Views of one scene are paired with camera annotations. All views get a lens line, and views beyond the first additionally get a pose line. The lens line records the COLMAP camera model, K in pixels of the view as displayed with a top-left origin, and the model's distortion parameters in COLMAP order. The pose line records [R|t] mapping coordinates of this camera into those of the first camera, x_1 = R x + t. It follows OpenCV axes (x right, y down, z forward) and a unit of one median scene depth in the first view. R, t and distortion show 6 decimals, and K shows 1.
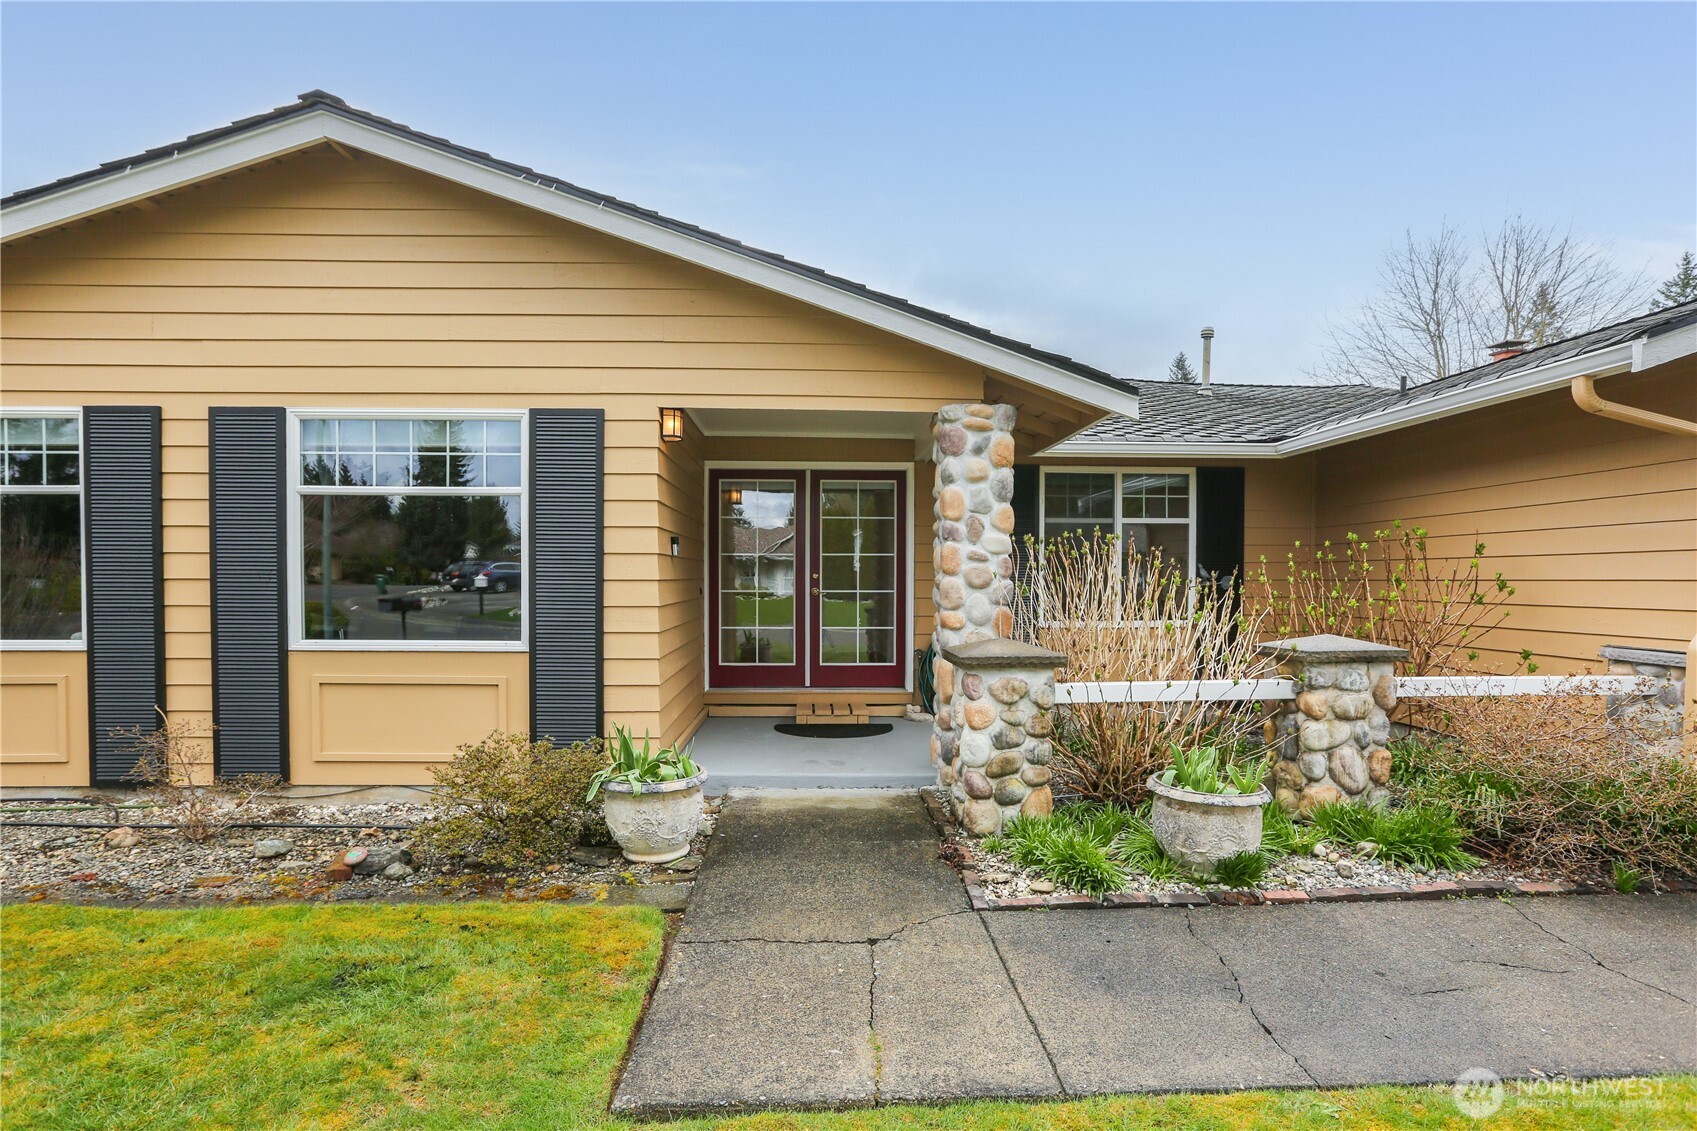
lens RADIAL K [[818.3, 0, 852.1], [0, 818.3, 588.5], [0, 0, 1]] dist [-0.024988, 0.012854]
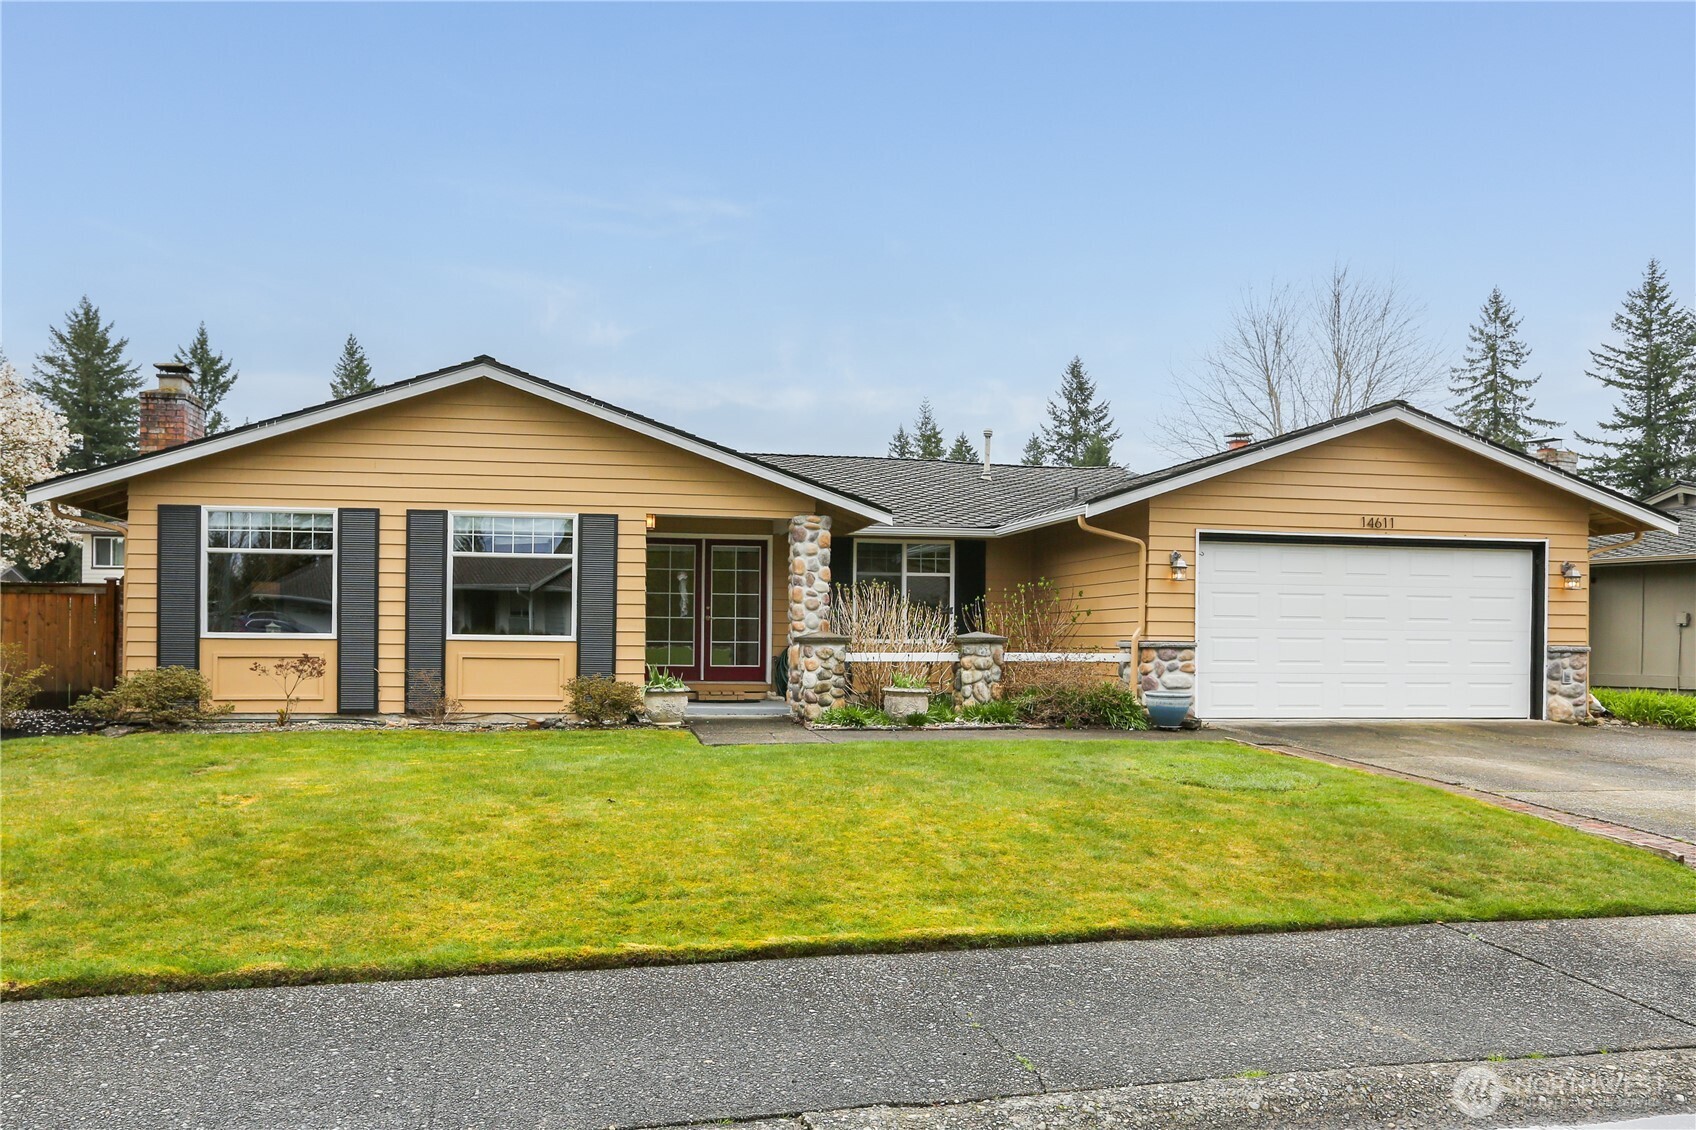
lens RADIAL K [[1102.4, 0, 771.7], [0, 1102.4, 628.1], [0, 0, 1]] dist [-0.037116, 0.020464]
pose [[0.994399, 0.007647, 0.105417, -0.219020], [-0.005326, 0.999738, -0.022283, 0.102326], [-0.105560, 0.021597, 0.994178, -1.606436]]
